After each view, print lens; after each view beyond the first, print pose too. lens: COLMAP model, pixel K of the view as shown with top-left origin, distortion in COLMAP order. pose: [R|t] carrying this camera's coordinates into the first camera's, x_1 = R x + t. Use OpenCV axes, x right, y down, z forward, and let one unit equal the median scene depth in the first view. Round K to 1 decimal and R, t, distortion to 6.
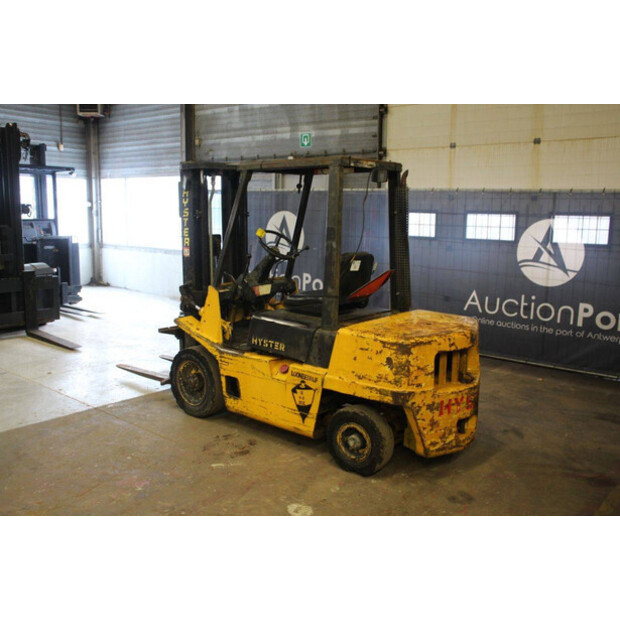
lens RADIAL K [[609.9, 0, 310.0], [0, 609.9, 310.0], [0, 0, 1]] dist [-0.072473, 0.022579]
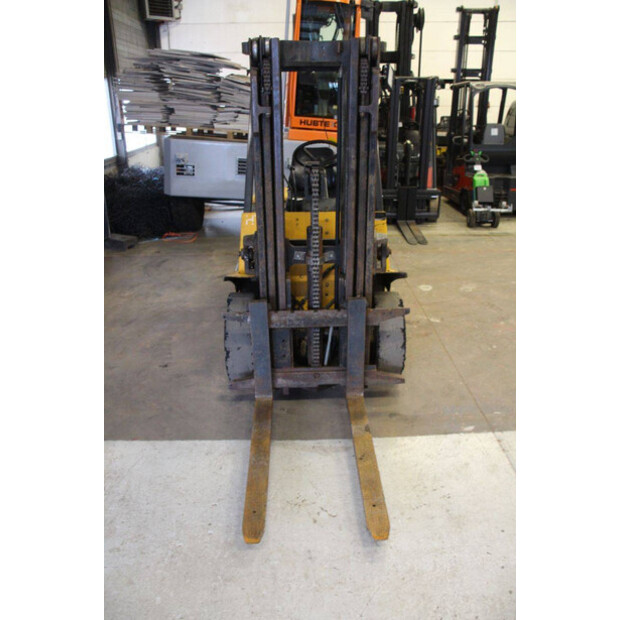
lens RADIAL K [[532.5, 0, 310.0], [0, 532.5, 310.0], [0, 0, 1]] dist [-0.170830, 0.184669]
pose [[-0.661186, -0.294253, 0.690107, -0.711048], [0.124114, 0.864293, 0.487436, -0.322730], [-0.739884, 0.407938, -0.534937, 1.716378]]
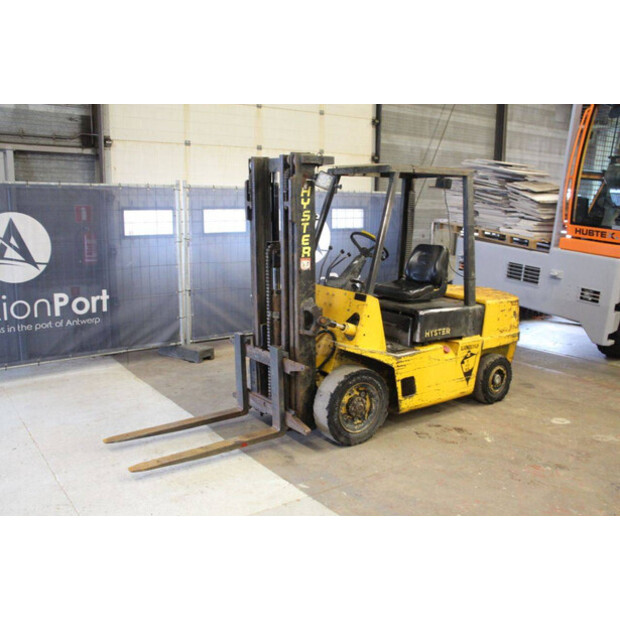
lens RADIAL K [[587.9, 0, 310.0], [0, 587.9, 310.0], [0, 0, 1]] dist [-0.129888, 0.188761]
pose [[0.251545, -0.182154, 0.950550, -1.177358], [0.155967, 0.976922, 0.145934, -0.183183], [-0.955196, 0.111546, 0.274150, 0.961627]]
